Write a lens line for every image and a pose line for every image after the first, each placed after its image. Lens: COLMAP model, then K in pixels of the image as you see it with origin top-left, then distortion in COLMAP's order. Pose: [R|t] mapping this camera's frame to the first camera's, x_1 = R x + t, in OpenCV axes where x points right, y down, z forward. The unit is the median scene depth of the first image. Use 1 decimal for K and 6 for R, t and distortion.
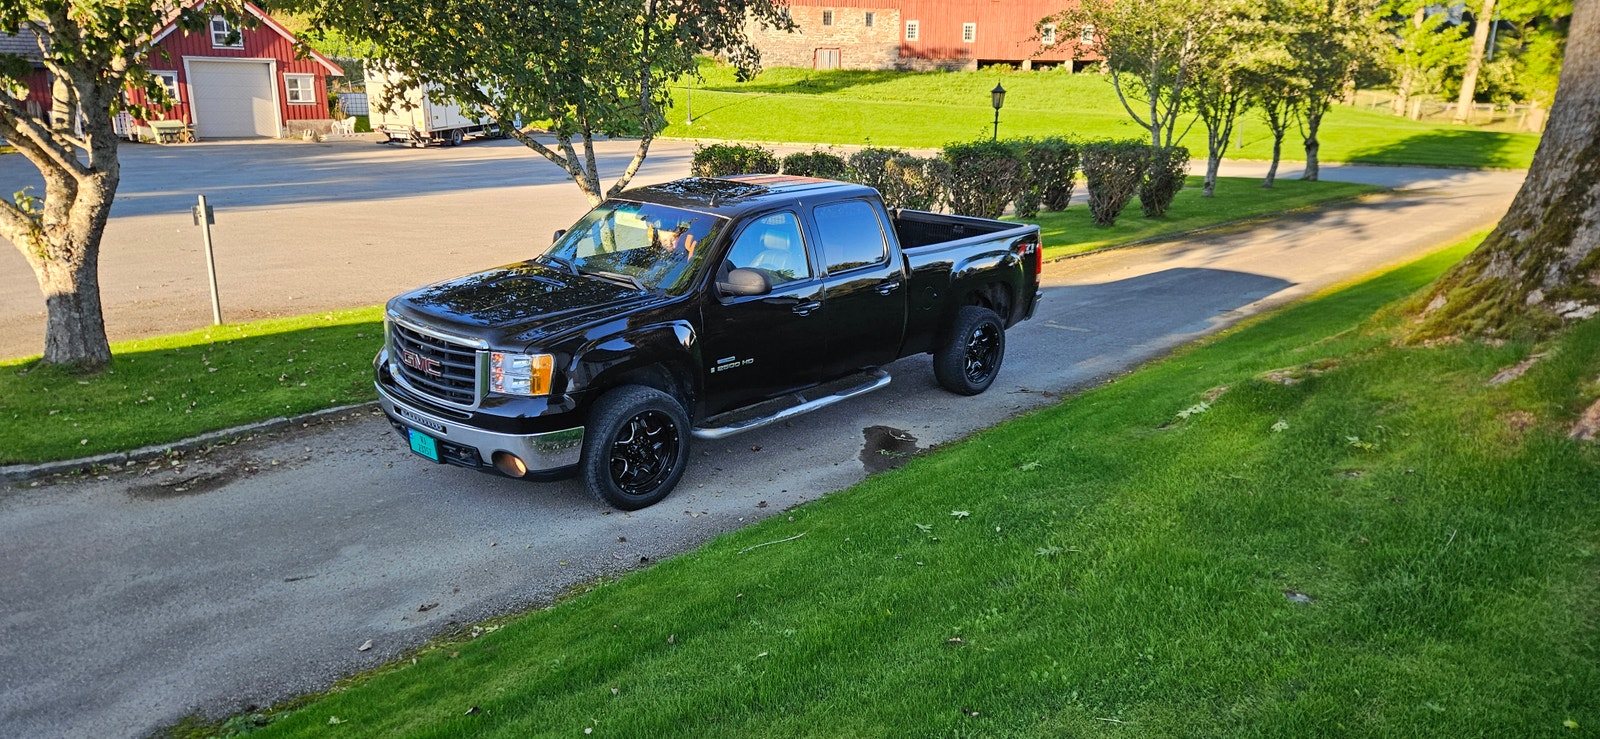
lens RADIAL K [[1057.5, 0, 800.0], [0, 1057.5, 369.5], [0, 0, 1]] dist [0.081868, -0.076046]
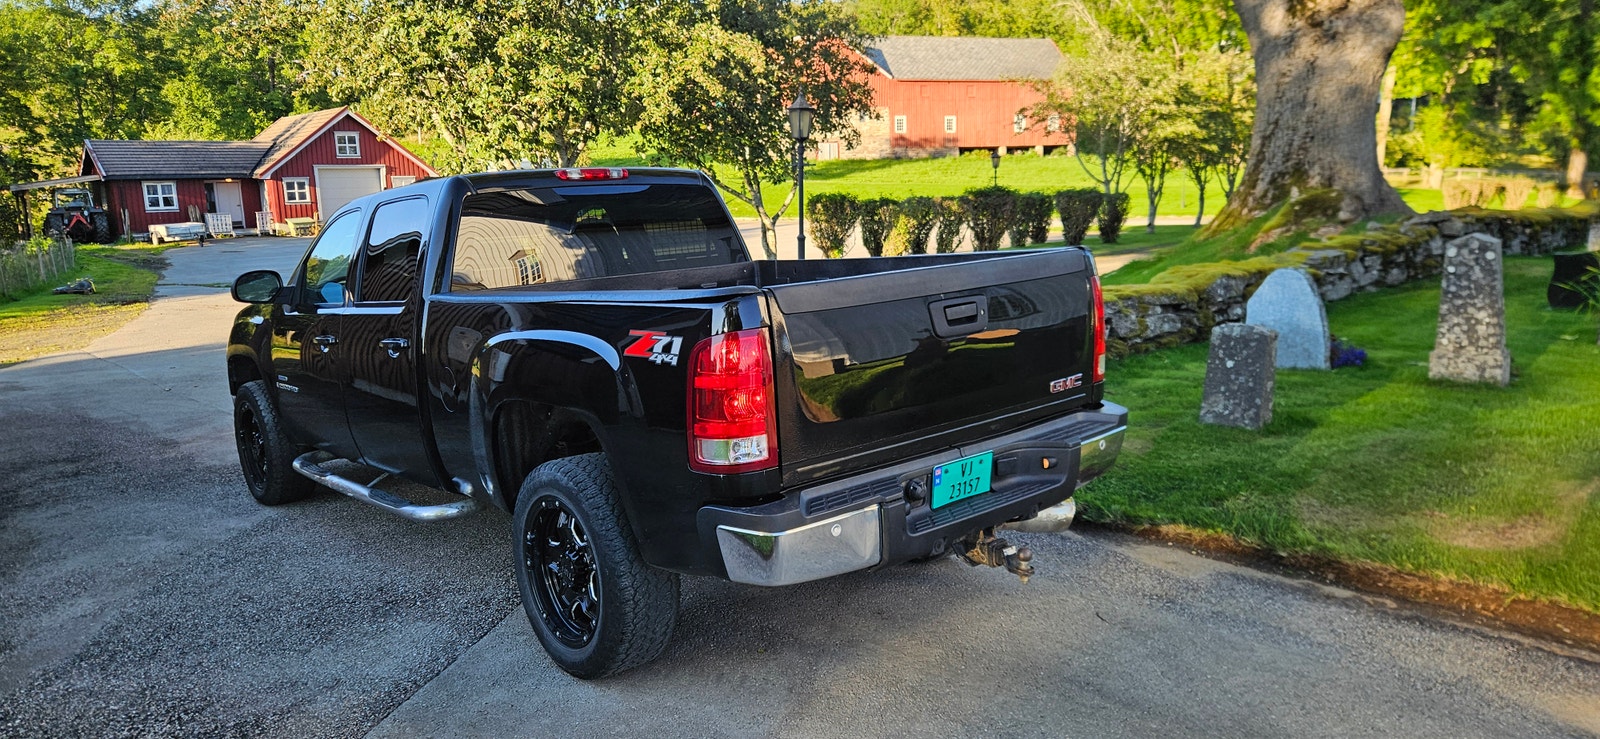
lens RADIAL K [[1057.5, 0, 800.0], [0, 1057.5, 369.5], [0, 0, 1]] dist [0.081868, -0.076046]
pose [[0.999159, -0.038389, 0.014377, -0.082291], [0.039486, 0.995521, -0.085900, 0.103921], [-0.011015, 0.086395, 0.996200, -0.308539]]
